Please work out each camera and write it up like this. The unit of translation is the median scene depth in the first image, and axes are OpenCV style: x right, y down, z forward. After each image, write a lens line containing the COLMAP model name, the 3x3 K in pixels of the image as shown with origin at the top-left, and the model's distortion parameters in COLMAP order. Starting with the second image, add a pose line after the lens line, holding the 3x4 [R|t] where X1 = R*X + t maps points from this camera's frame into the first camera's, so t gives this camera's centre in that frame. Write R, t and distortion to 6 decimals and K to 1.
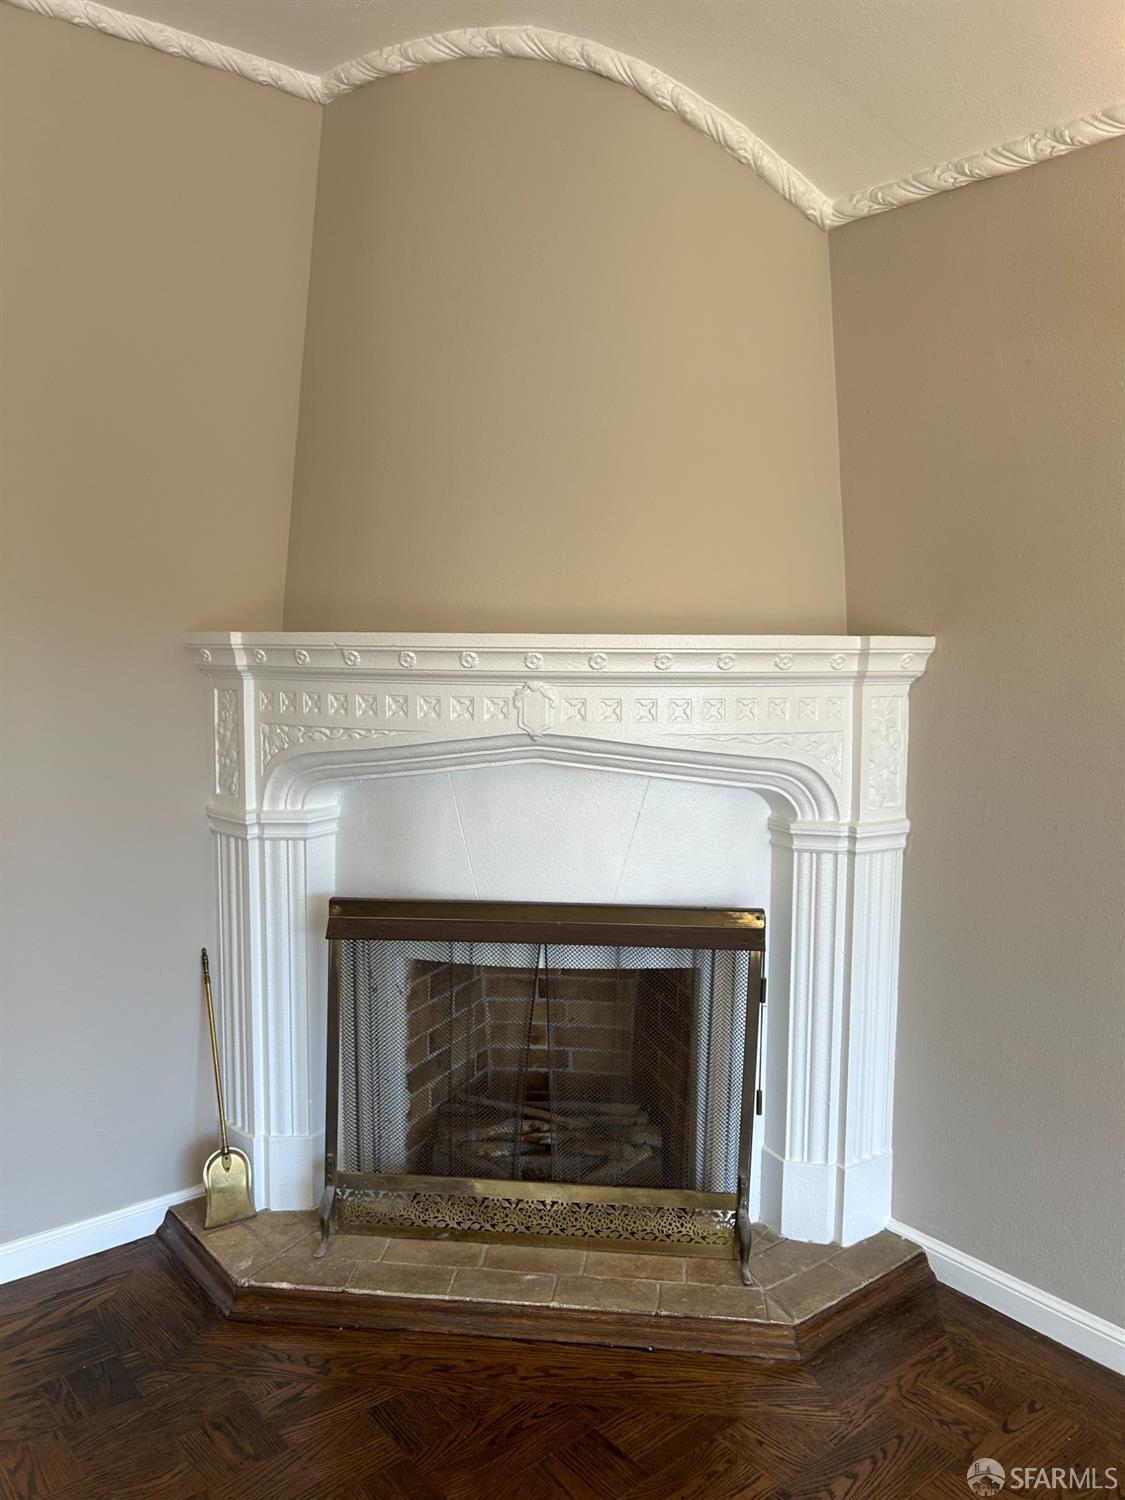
lens RADIAL K [[1126.8, 0, 559.4], [0, 1126.8, 761.3], [0, 0, 1]] dist [0.074507, -0.043131]
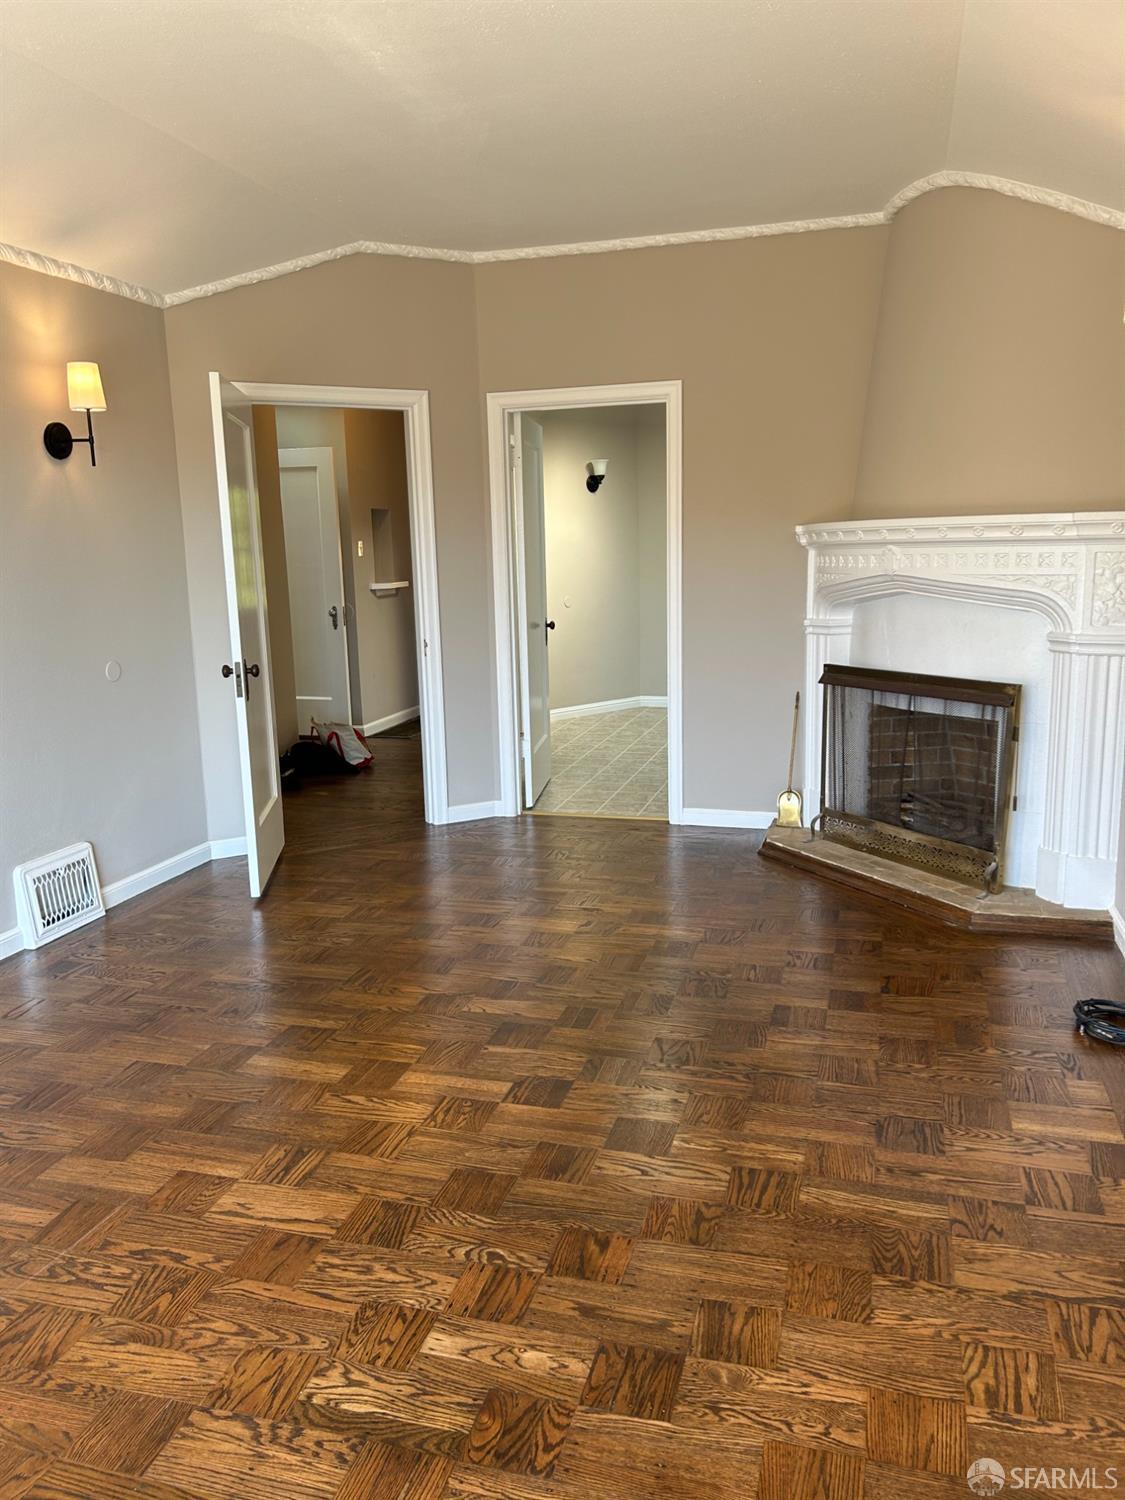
lens RADIAL K [[1126.8, 0, 559.4], [0, 1126.8, 761.3], [0, 0, 1]] dist [0.074507, -0.043131]
pose [[0.556551, 0.133437, -0.820028, 1.135674], [-0.064235, 0.990975, 0.117658, 0.086716], [0.828326, -0.012808, 0.560099, -0.457329]]
